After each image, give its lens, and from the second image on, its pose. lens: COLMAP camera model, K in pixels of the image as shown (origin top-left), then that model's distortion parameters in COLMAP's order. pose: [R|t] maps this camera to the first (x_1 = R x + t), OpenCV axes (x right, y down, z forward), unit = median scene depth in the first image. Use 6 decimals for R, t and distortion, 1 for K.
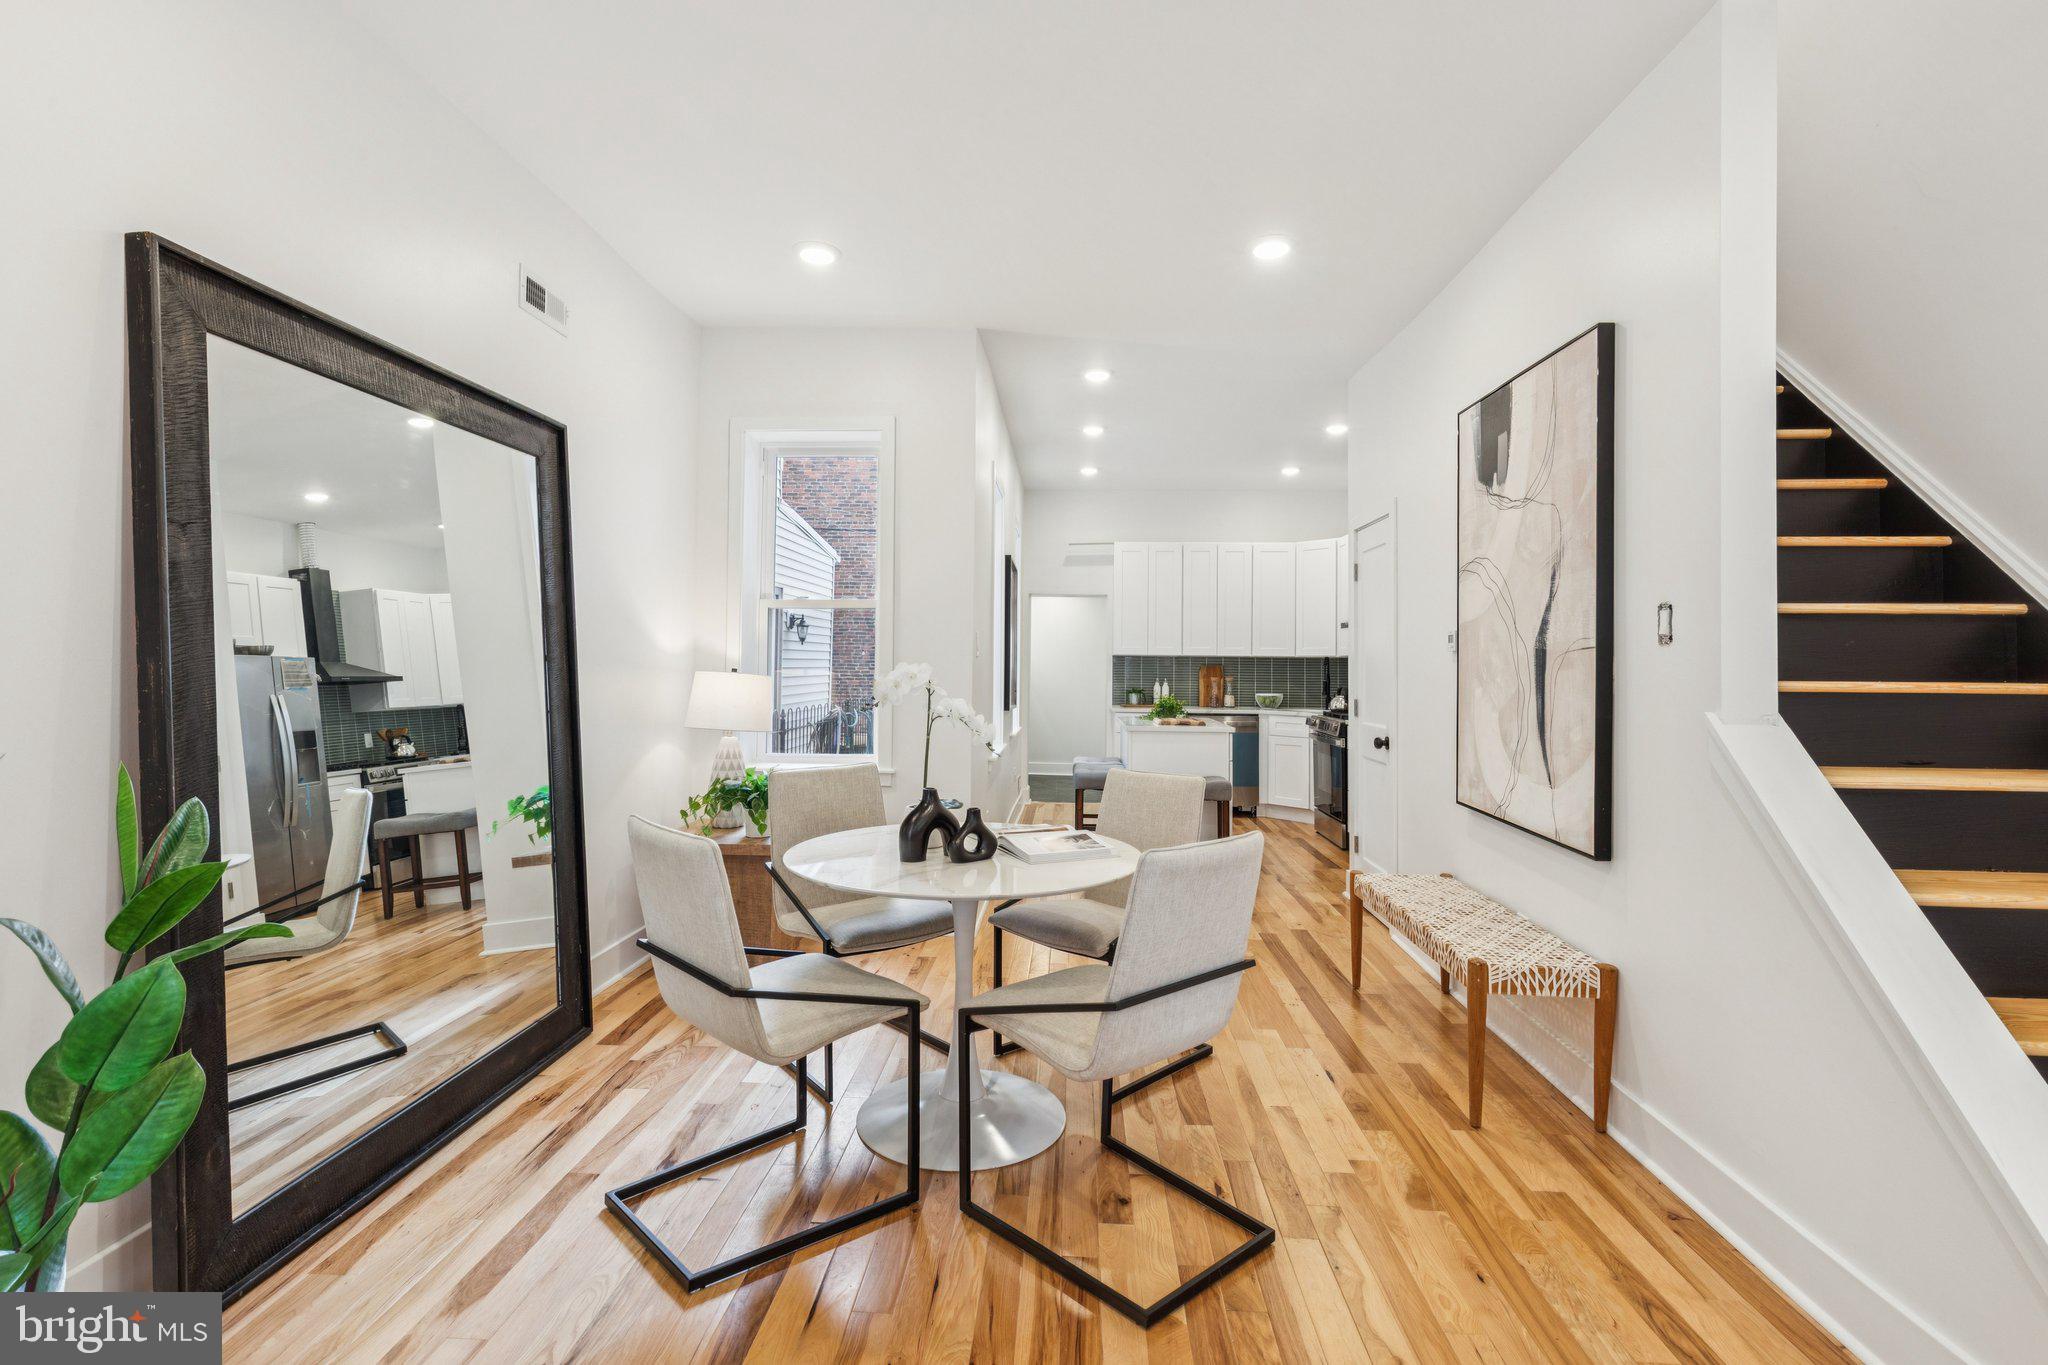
lens RADIAL K [[932.6, 0, 1027.1], [0, 932.6, 652.5], [0, 0, 1]] dist [0.010808, -0.001932]
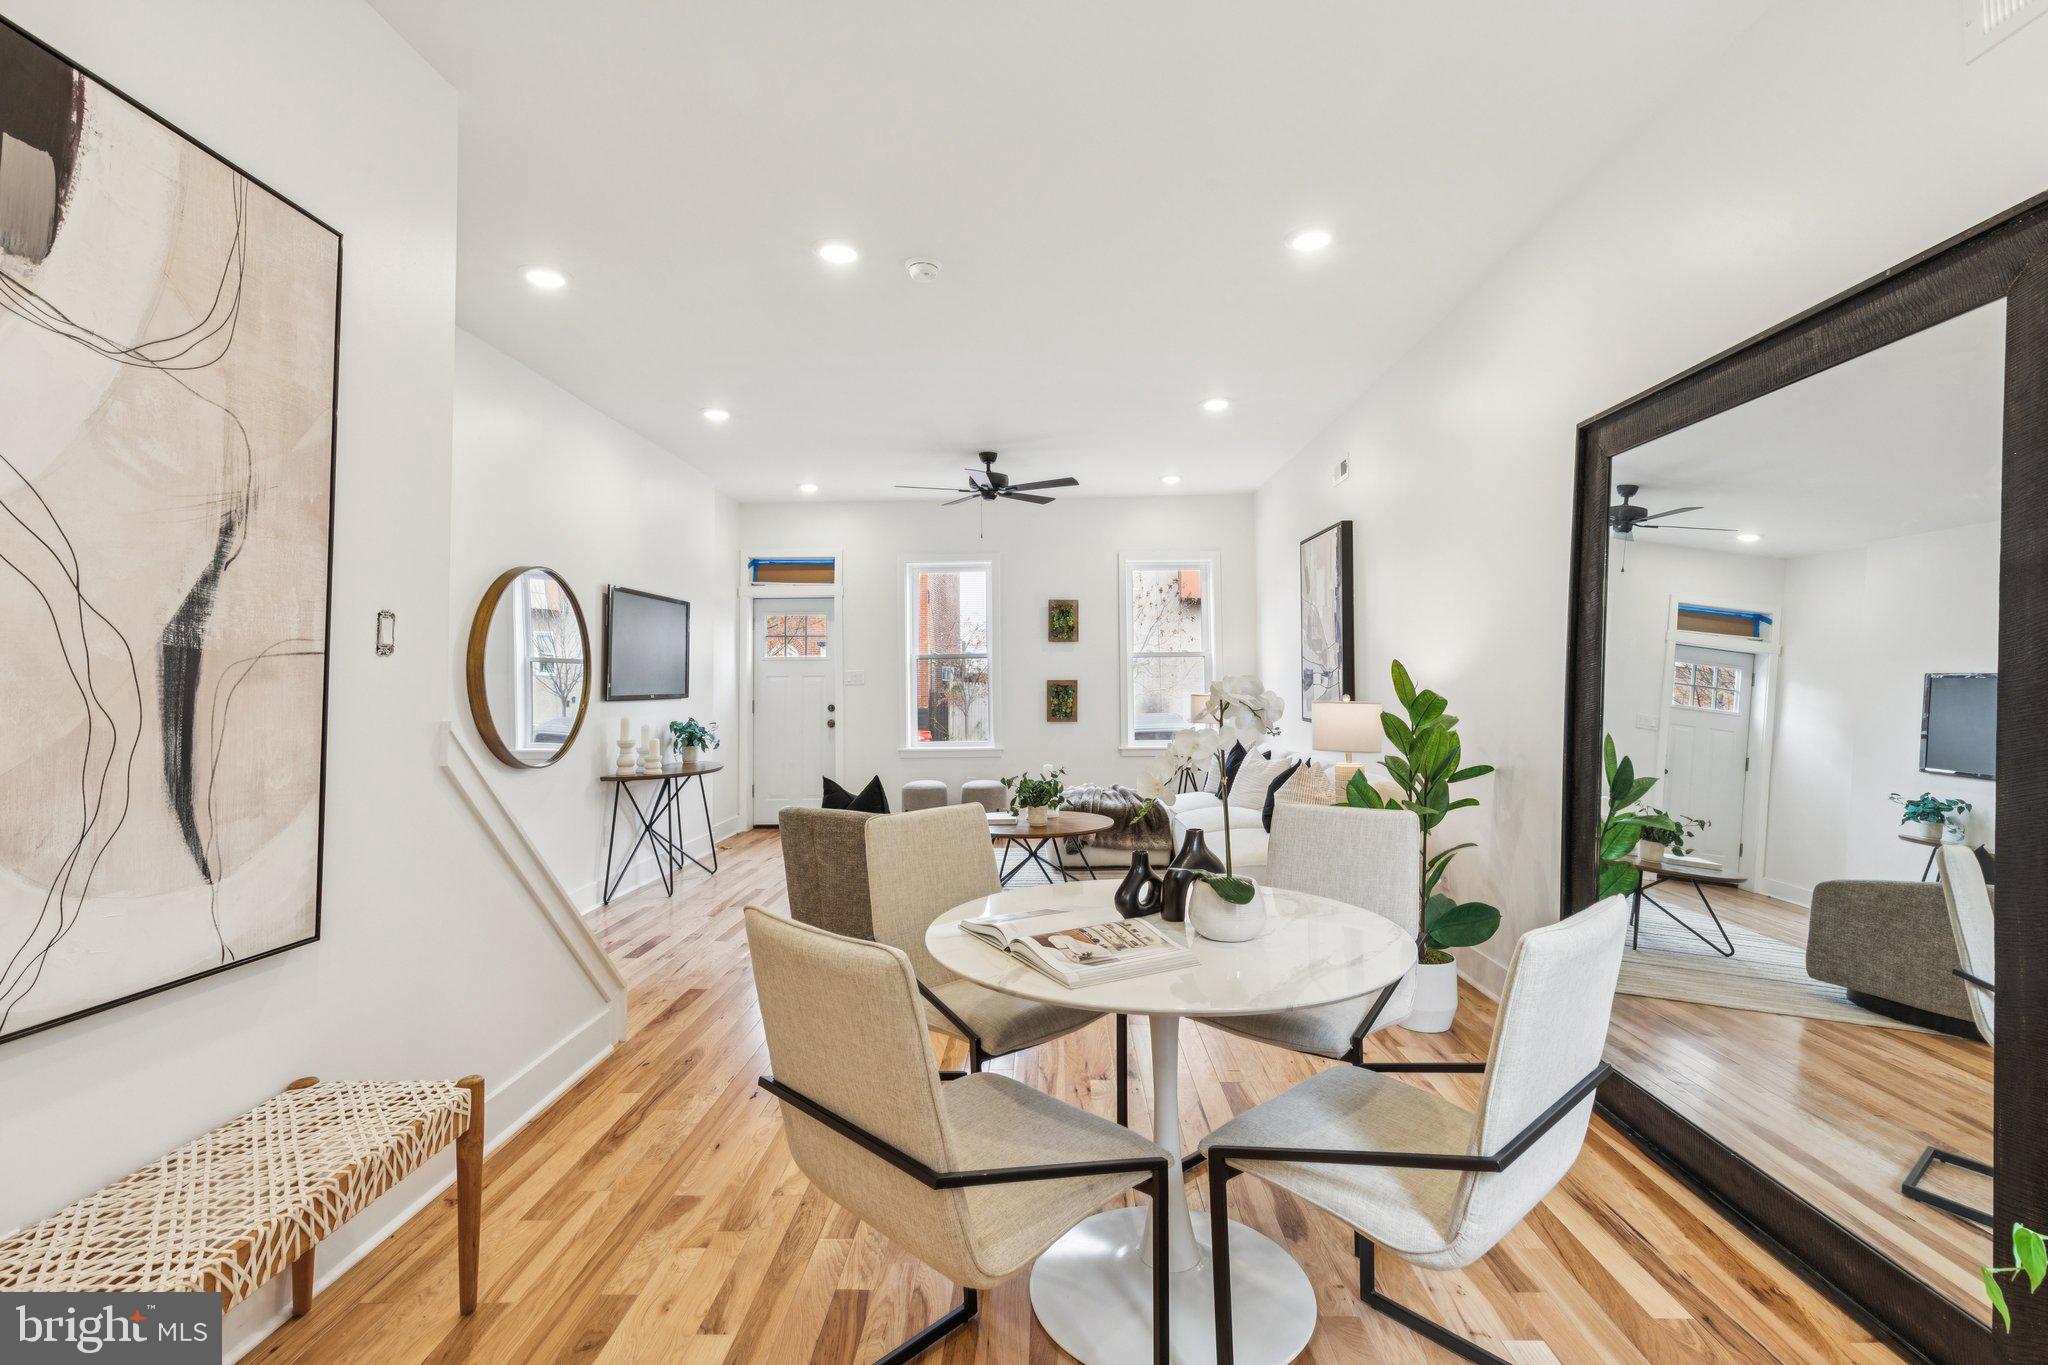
lens RADIAL K [[932.6, 0, 1037.7], [0, 932.6, 646.8], [0, 0, 1]] dist [0.010808, -0.001932]
pose [[-0.999268, -0.003671, -0.038088, 0.057024], [-0.001664, 0.998615, -0.052584, 0.024105], [0.038228, -0.052482, -0.997890, 1.526284]]
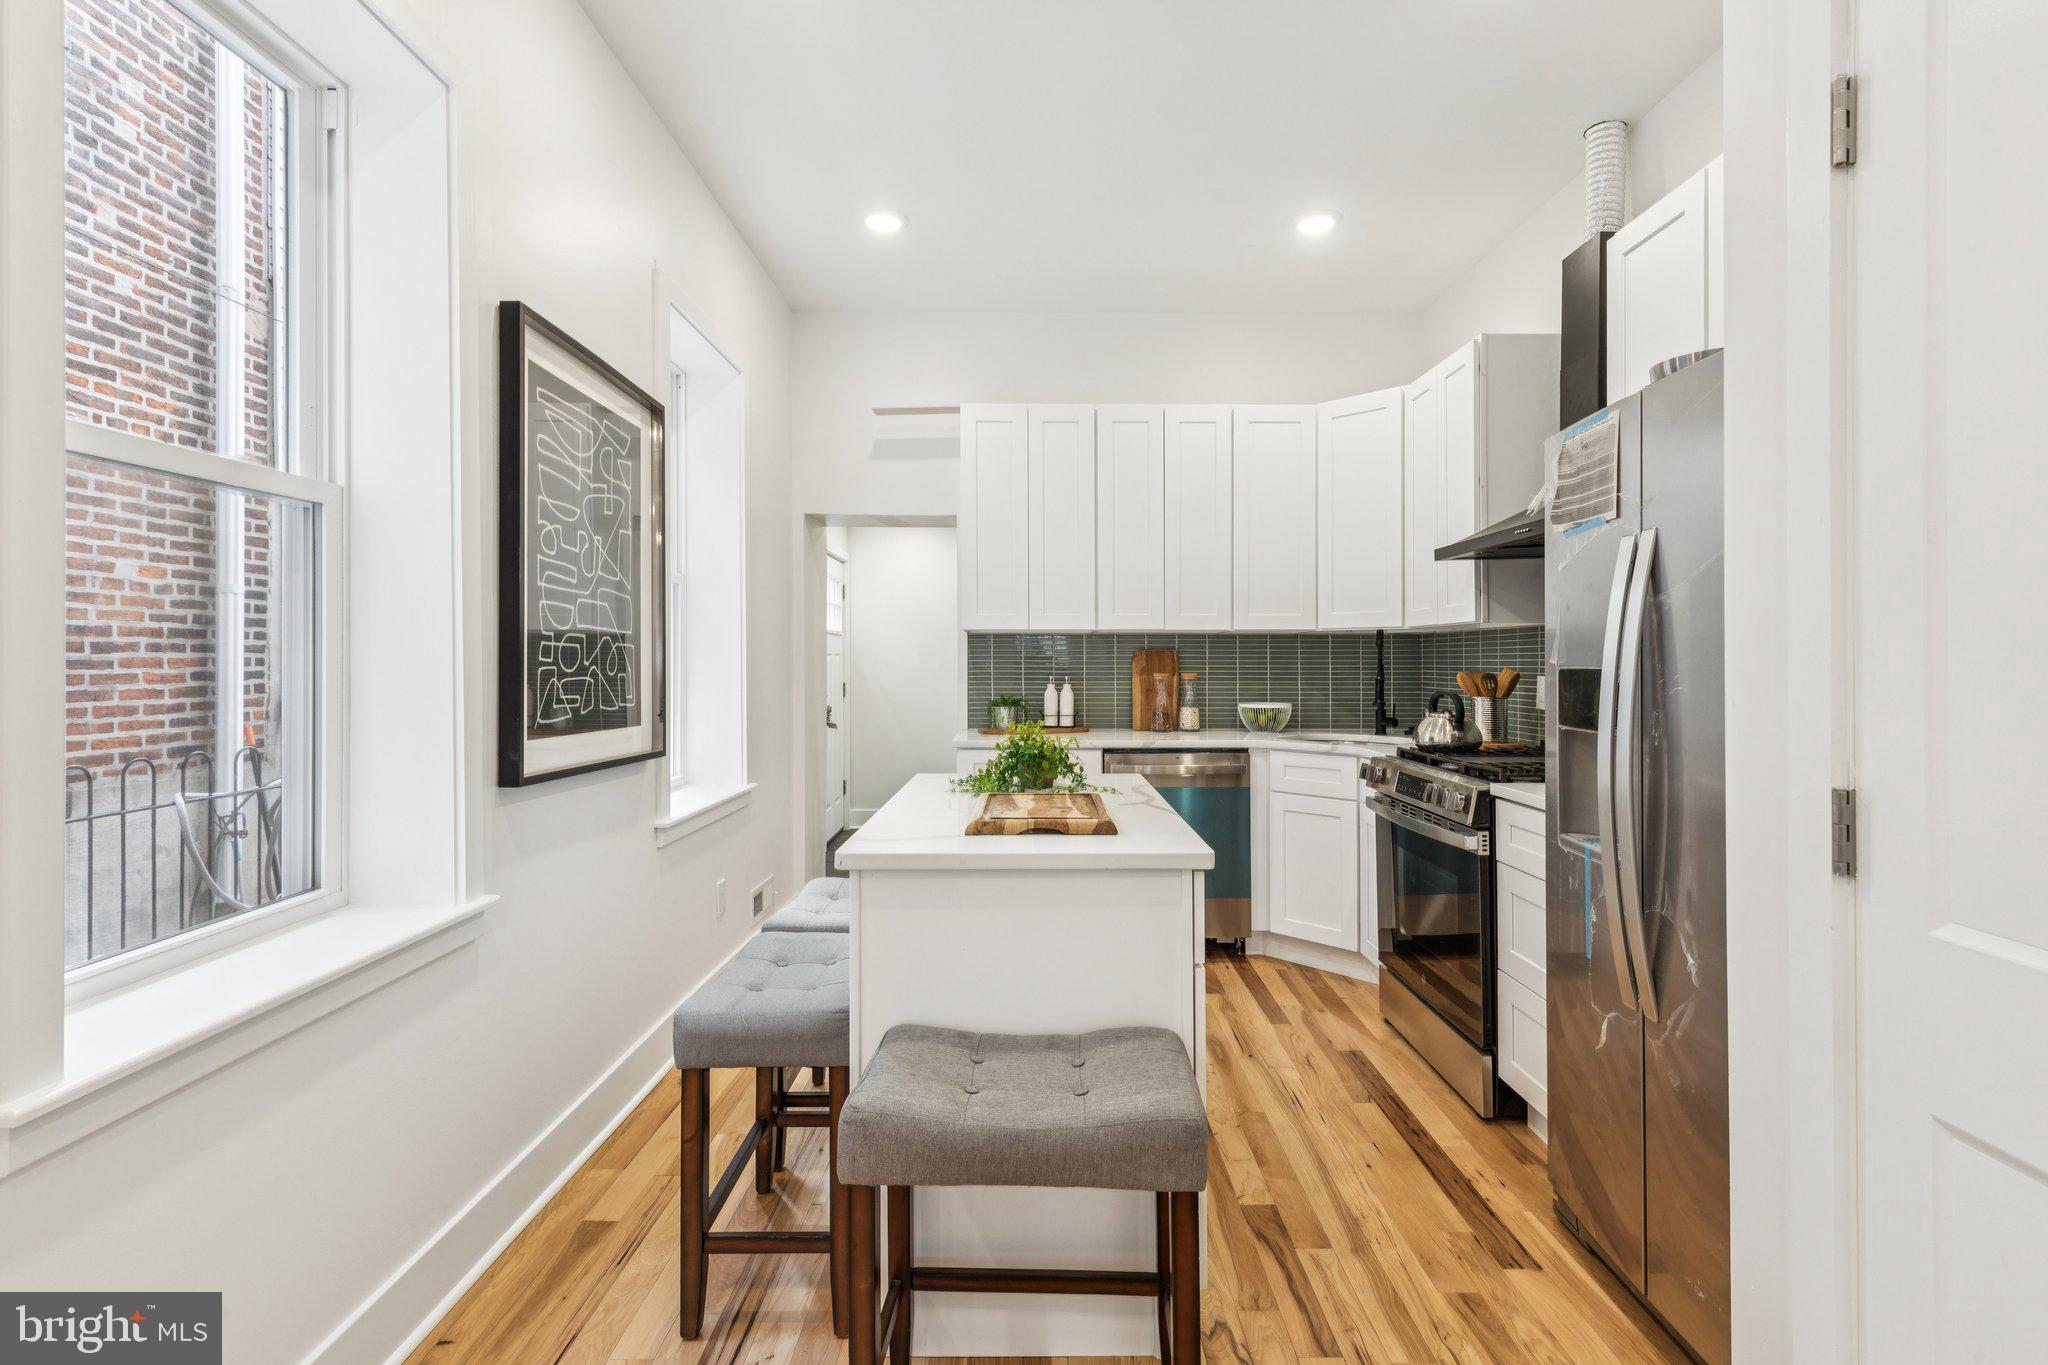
lens RADIAL K [[932.6, 0, 1022.2], [0, 932.6, 669.6], [0, 0, 1]] dist [0.010808, -0.001932]
pose [[0.999309, -0.010497, 0.035642, 0.296622], [0.009674, 0.999684, 0.023201, 0.033347], [-0.035875, -0.022840, 0.999095, 1.361581]]
